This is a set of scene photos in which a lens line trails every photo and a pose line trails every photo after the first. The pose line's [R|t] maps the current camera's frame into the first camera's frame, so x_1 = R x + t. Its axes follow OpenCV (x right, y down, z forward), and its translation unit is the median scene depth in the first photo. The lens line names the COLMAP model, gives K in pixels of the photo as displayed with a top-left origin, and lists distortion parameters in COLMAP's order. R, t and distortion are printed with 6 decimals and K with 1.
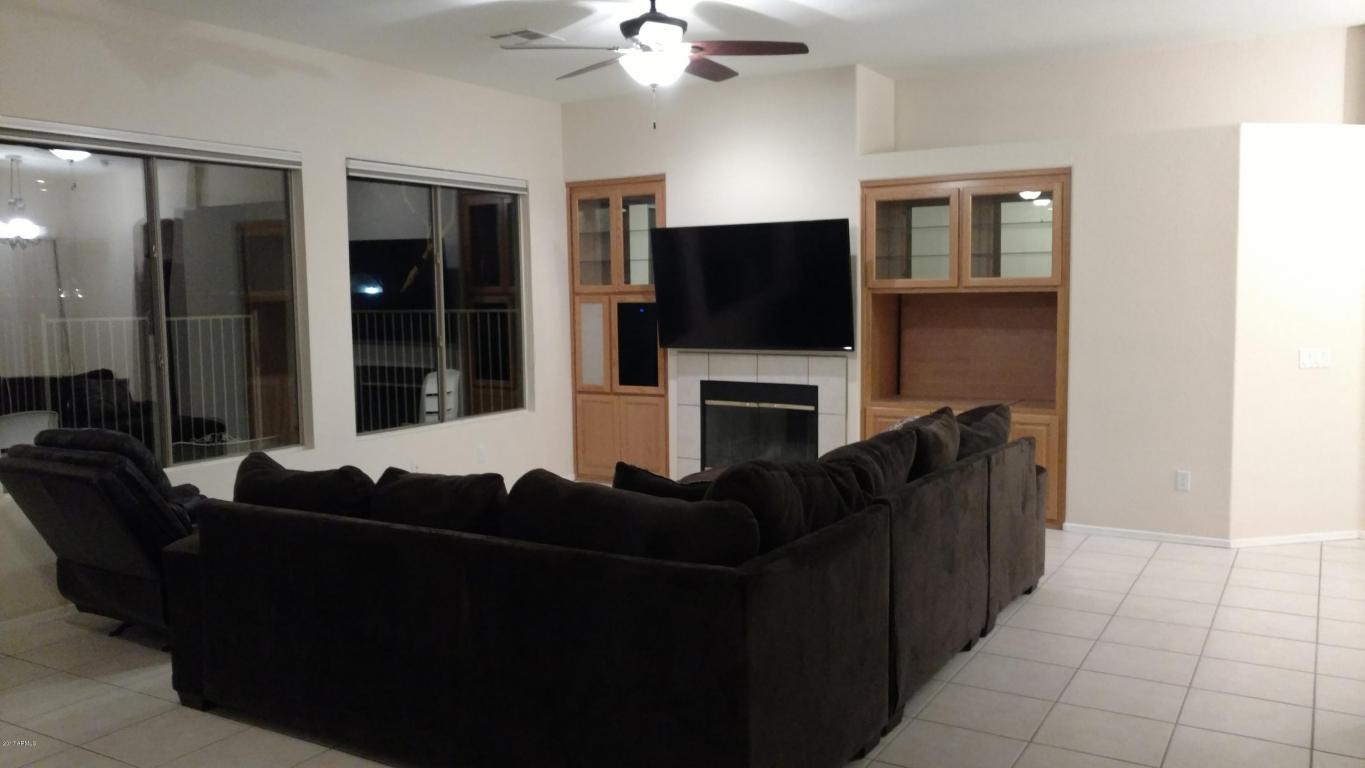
lens RADIAL K [[1128.7, 0, 688.8], [0, 1128.7, 386.5], [0, 0, 1]] dist [0.066987, -0.031183]
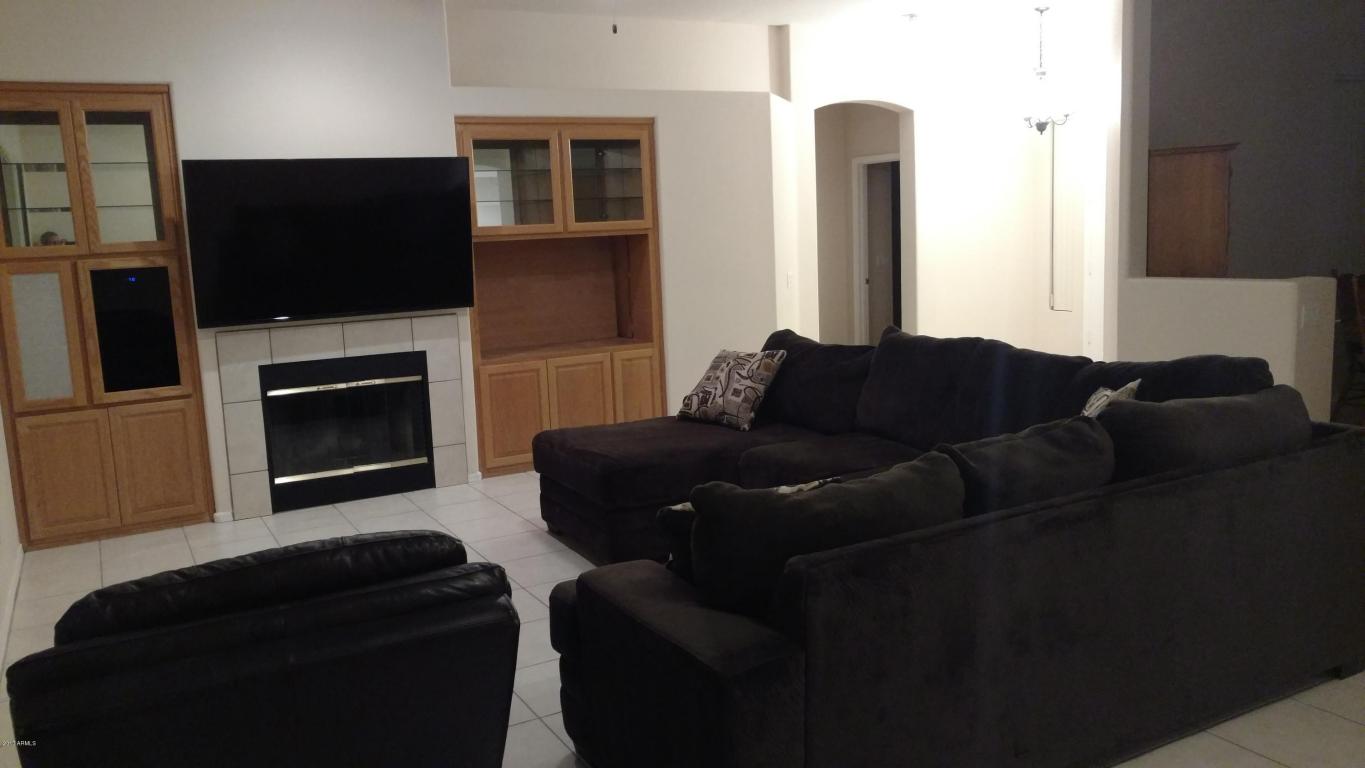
lens RADIAL K [[1128.7, 0, 687.7], [0, 1128.7, 381.8], [0, 0, 1]] dist [0.066987, -0.031183]
pose [[0.471315, -0.130213, 0.872300, -0.522642], [0.118372, 0.989432, 0.083740, -0.024905], [-0.873985, 0.063788, 0.481748, 0.384582]]
